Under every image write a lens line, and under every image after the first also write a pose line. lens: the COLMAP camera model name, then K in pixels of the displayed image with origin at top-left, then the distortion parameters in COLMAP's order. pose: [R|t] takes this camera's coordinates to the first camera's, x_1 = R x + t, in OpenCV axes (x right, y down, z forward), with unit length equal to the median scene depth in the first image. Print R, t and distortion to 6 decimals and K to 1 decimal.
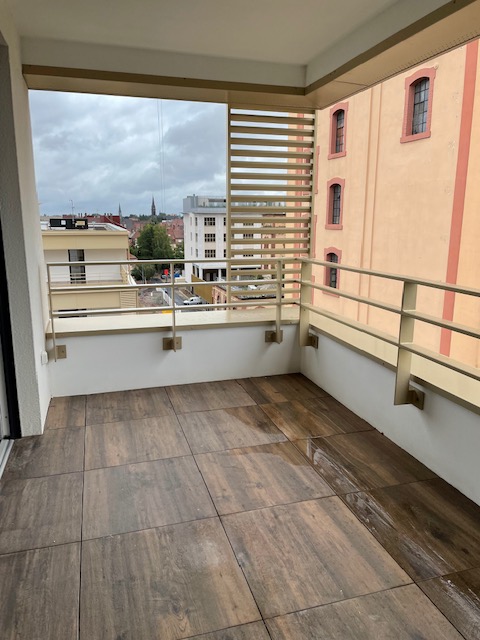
lens RADIAL K [[487.3, 0, 244.1], [0, 487.3, 324.9], [0, 0, 1]] dist [0.010819, -0.029839]
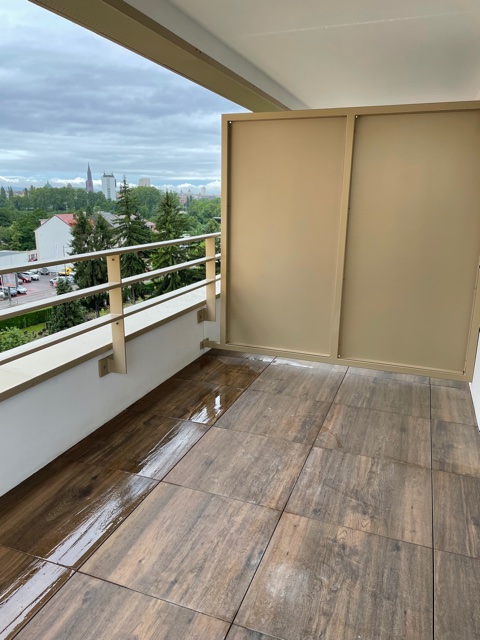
lens RADIAL K [[487.3, 0, 244.2], [0, 487.3, 313.6], [0, 0, 1]] dist [0.010819, -0.029839]
pose [[-0.799640, -0.148631, 0.581795, -0.474466], [0.121812, 0.908587, 0.399539, -0.329574], [-0.587995, 0.390357, -0.708438, 1.547018]]
